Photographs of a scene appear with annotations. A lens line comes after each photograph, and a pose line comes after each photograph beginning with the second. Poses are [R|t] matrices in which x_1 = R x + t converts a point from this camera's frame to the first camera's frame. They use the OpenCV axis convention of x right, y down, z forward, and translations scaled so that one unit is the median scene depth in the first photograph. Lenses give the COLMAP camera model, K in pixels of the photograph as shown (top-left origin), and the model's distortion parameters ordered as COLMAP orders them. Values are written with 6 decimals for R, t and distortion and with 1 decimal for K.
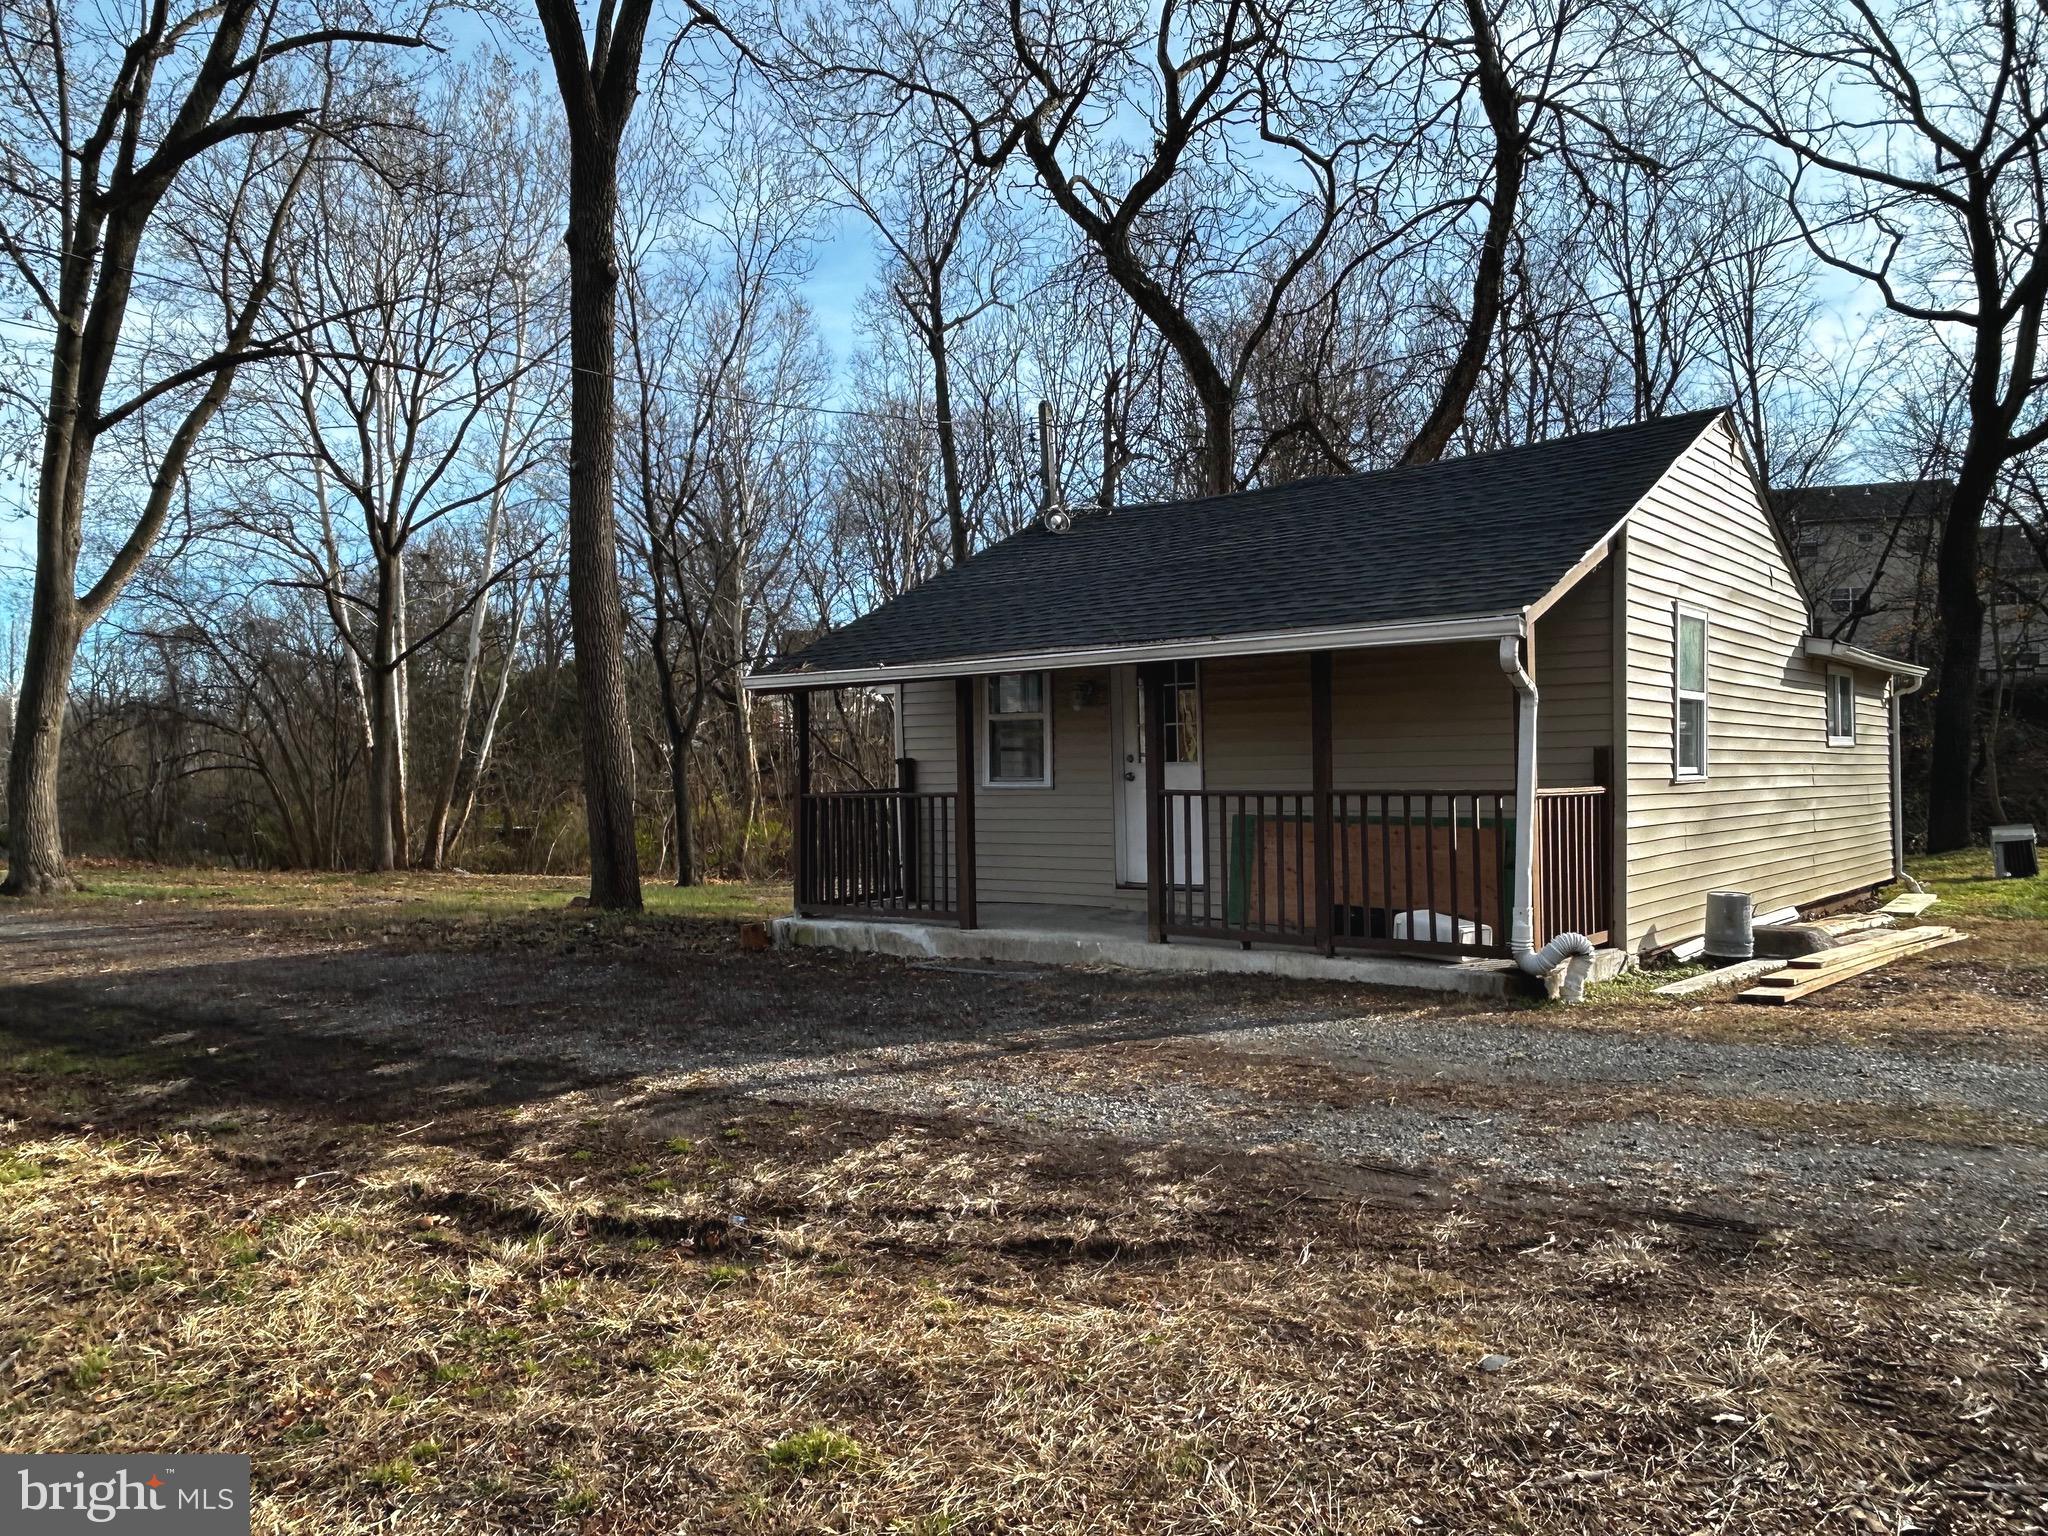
lens RADIAL K [[1432.2, 0, 1024.9], [0, 1432.2, 775.2], [0, 0, 1]] dist [-0.003022, -0.005221]
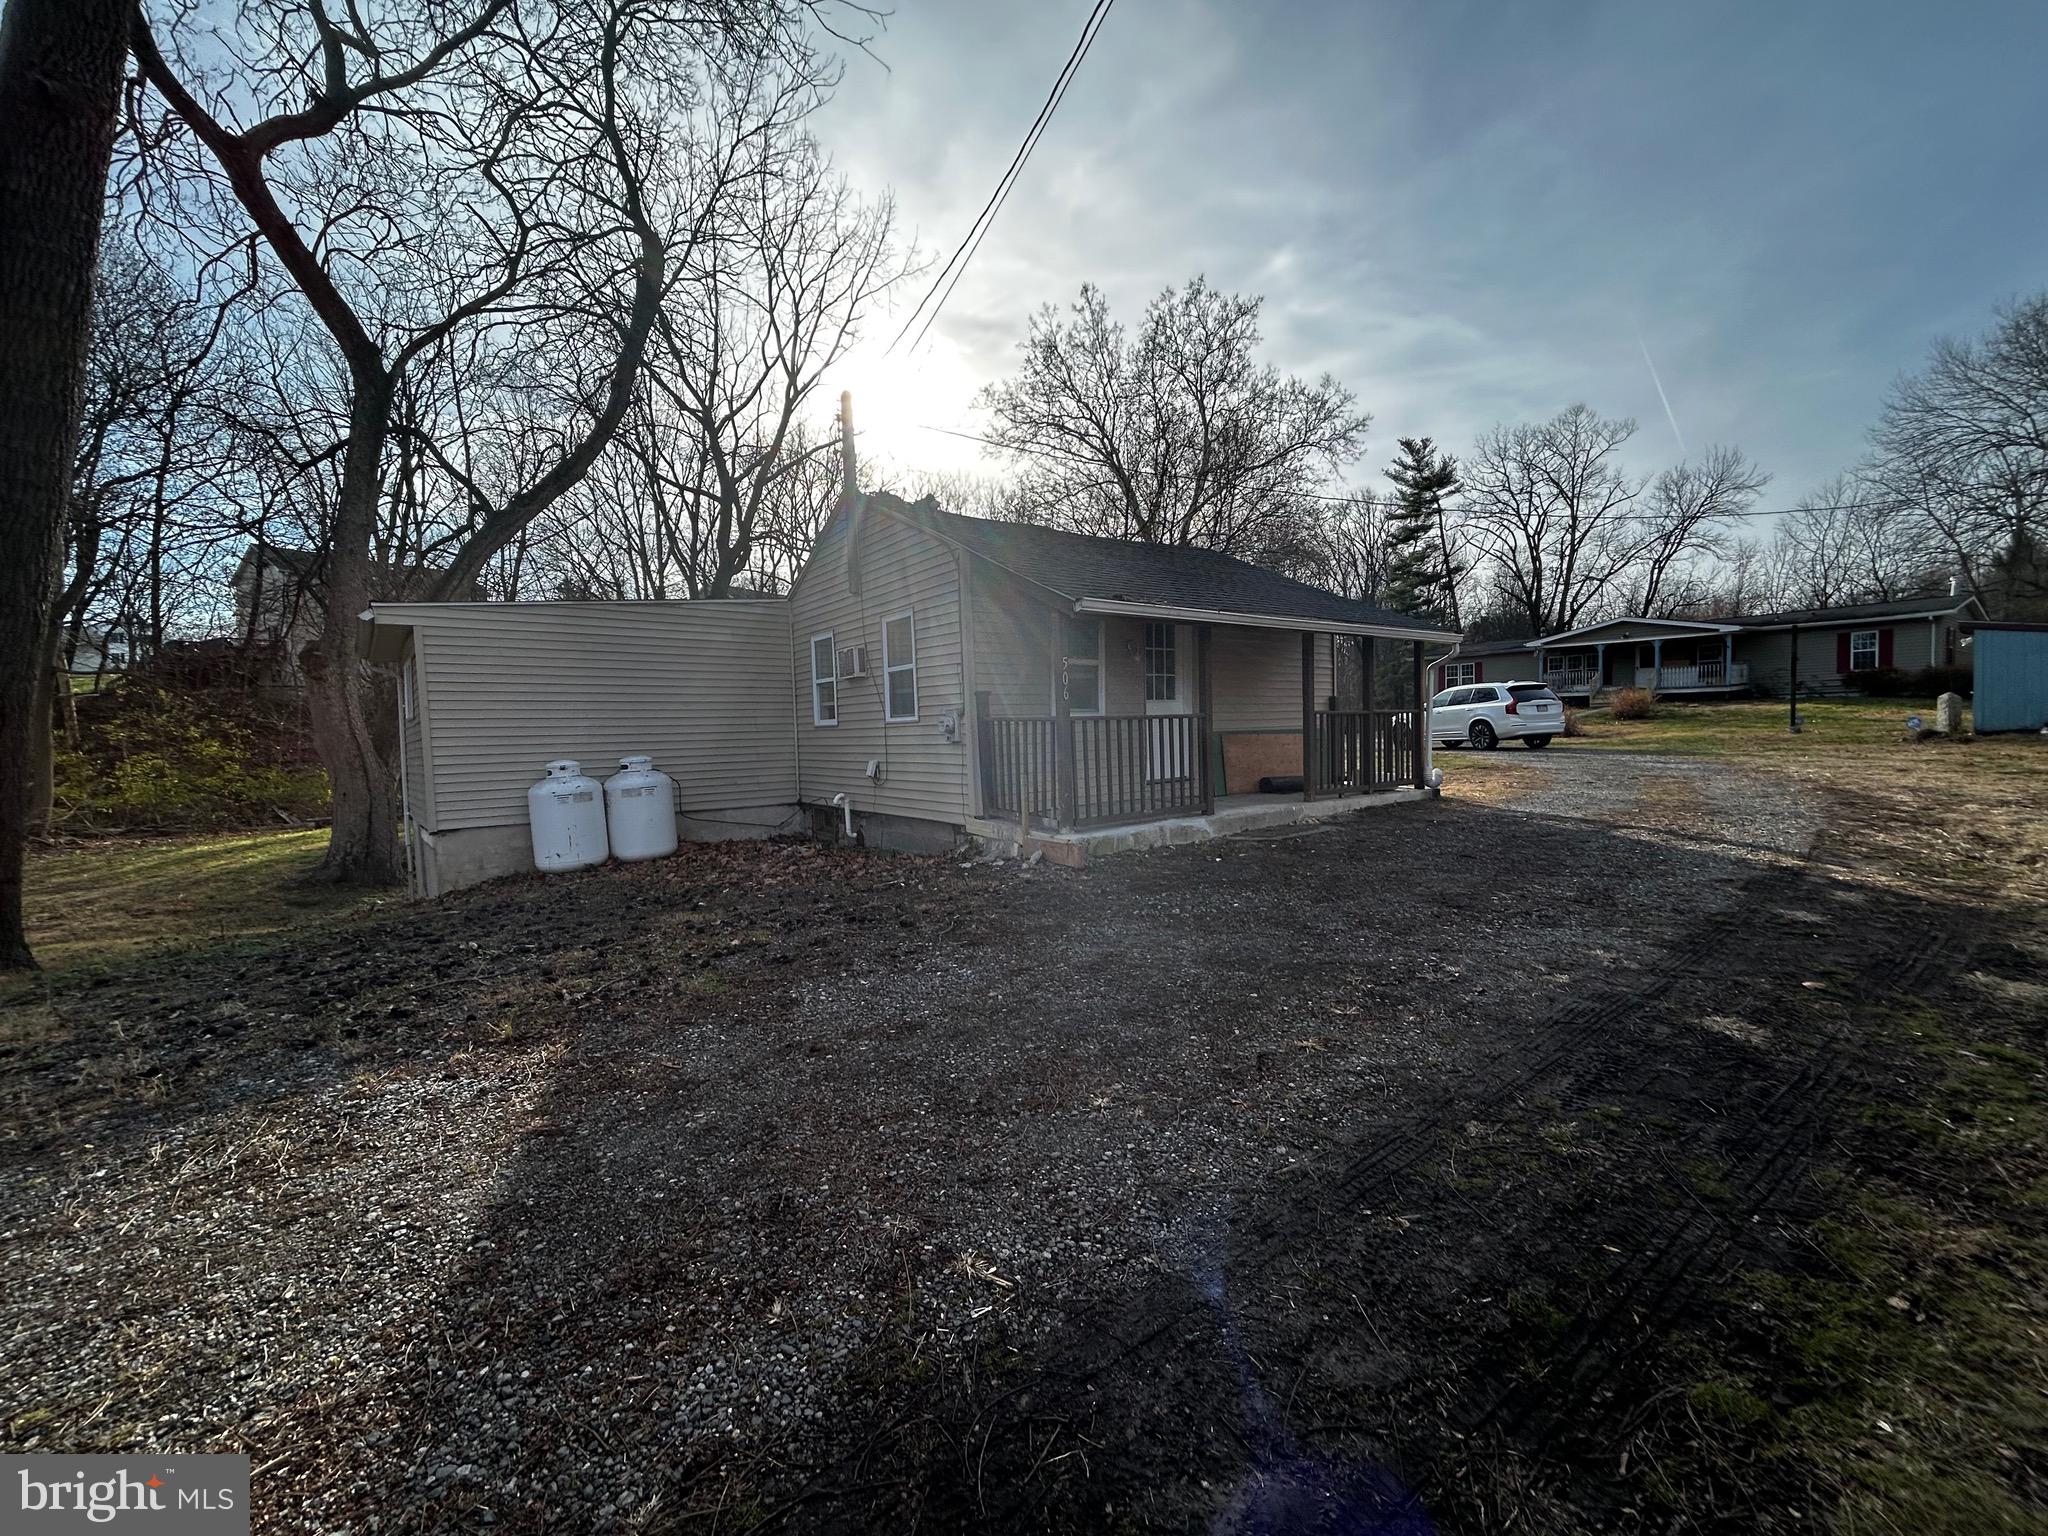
lens RADIAL K [[827.8, 0, 1019.1], [0, 827.8, 762.3], [0, 0, 1]] dist [-0.000529, 0.000741]
pose [[0.277502, -0.035521, 0.960068, -0.338689], [0.031222, 0.999122, 0.027942, 0.013555], [-0.960218, 0.022221, 0.278368, 0.402100]]
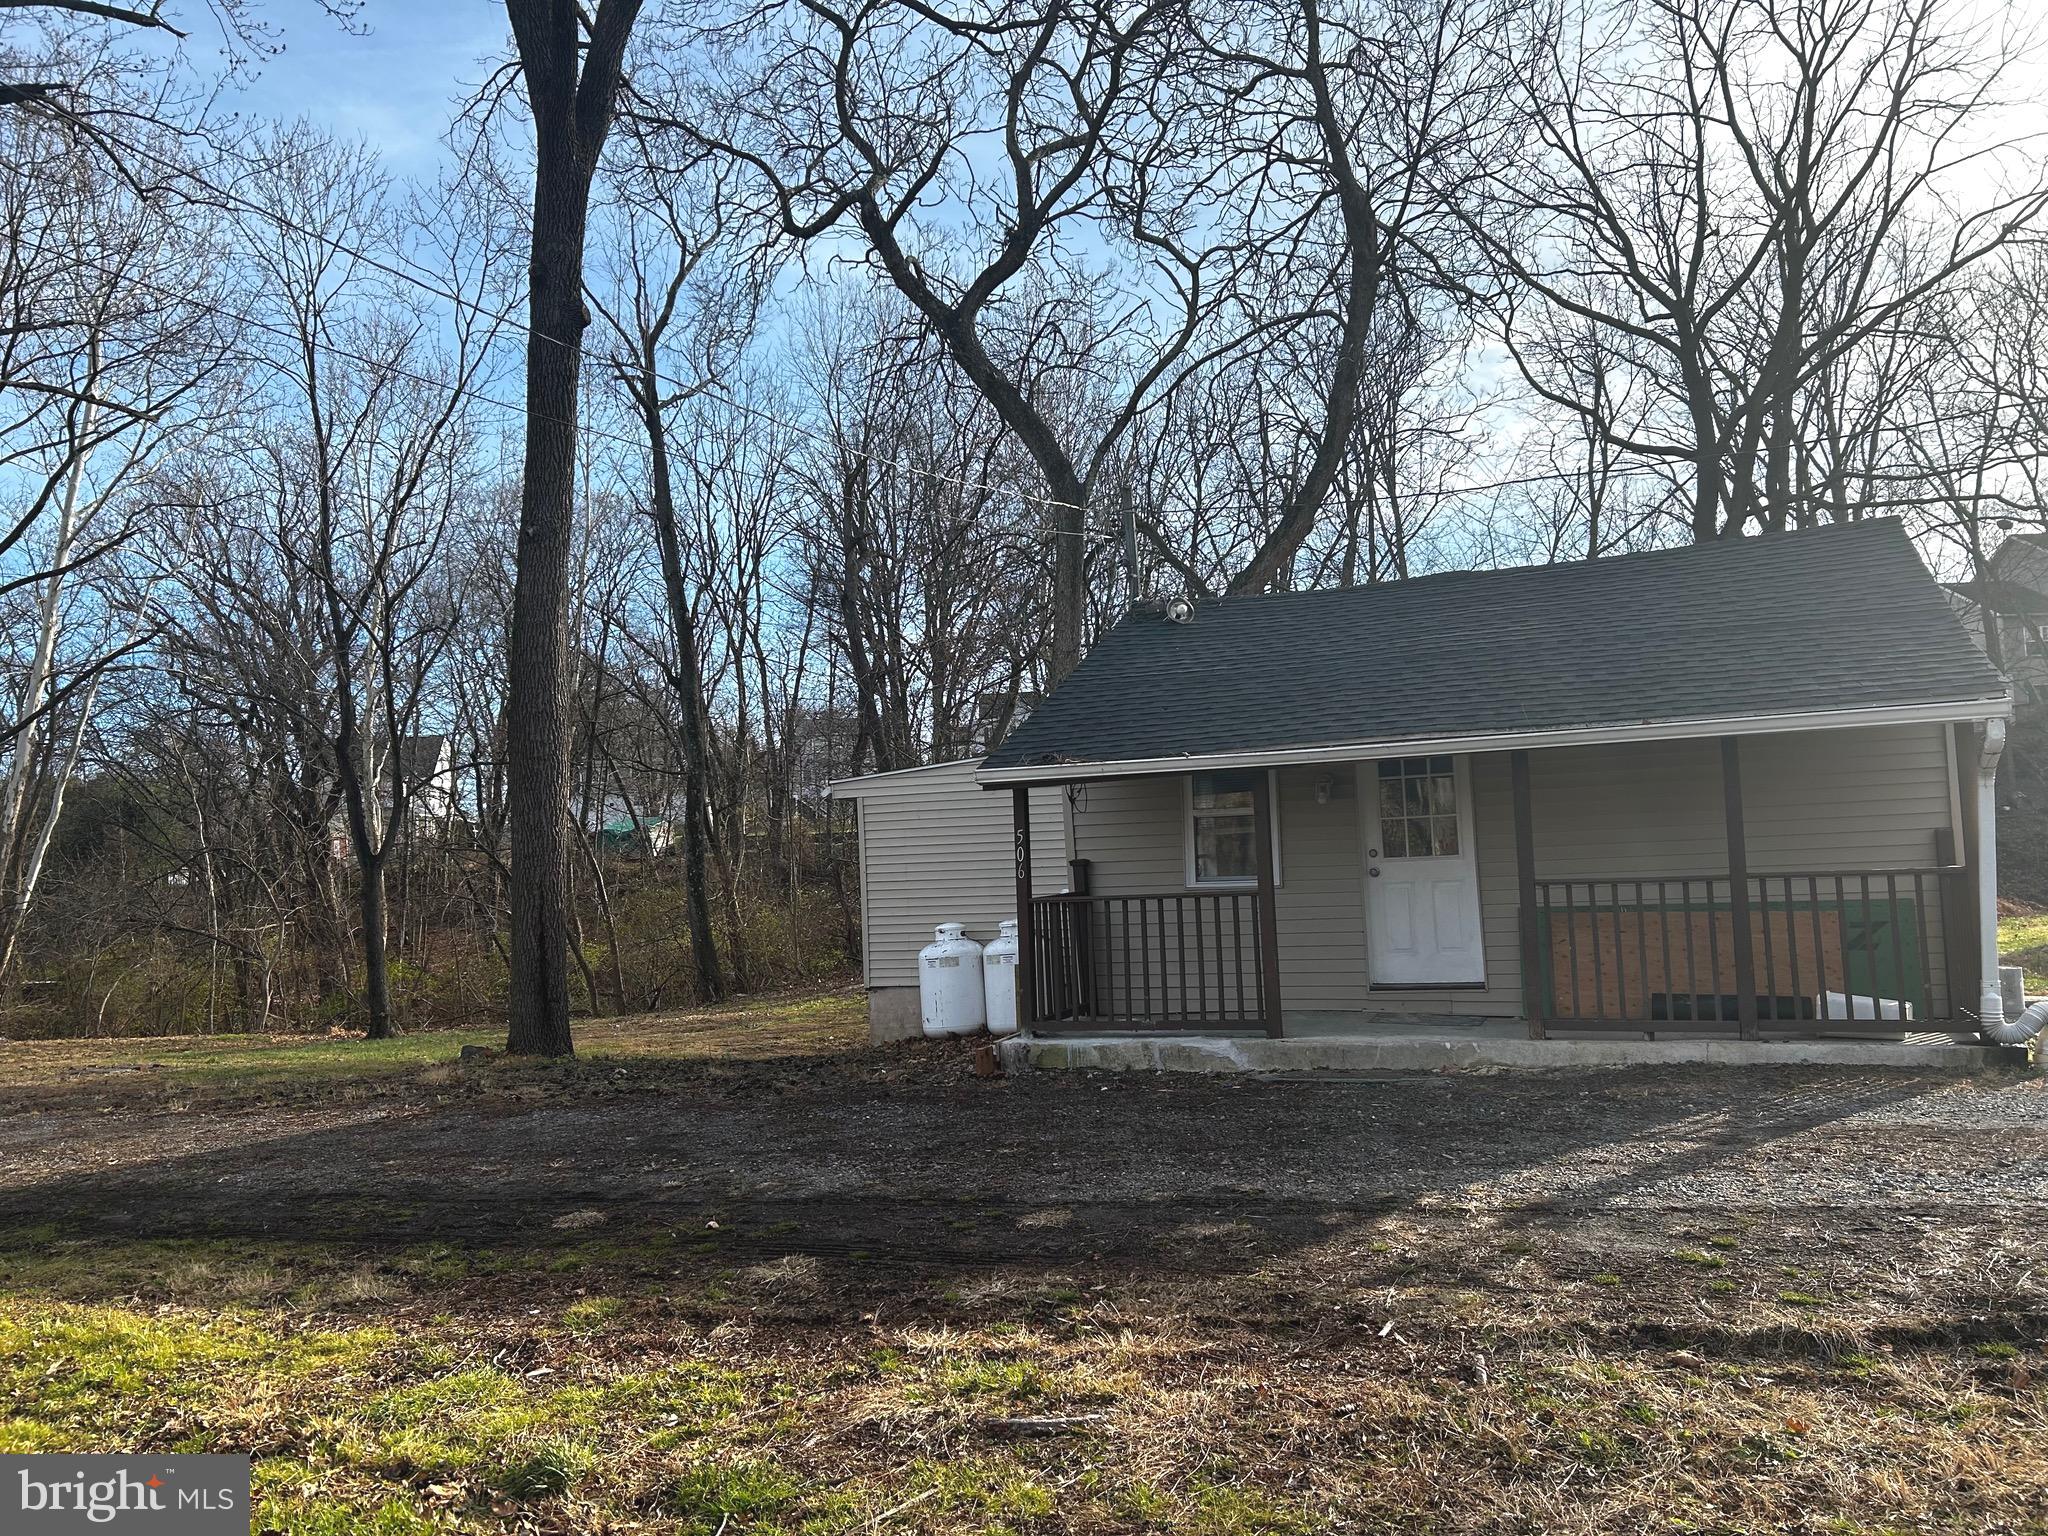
lens RADIAL K [[1530.4, 0, 1025.9], [0, 1530.4, 779.2], [0, 0, 1]] dist [0.056078, -0.067214]
pose [[0.960031, -0.002731, 0.279880, -0.191493], [0.024459, 0.996946, -0.074168, 0.004137], [-0.278822, 0.078049, 0.957166, 0.033946]]
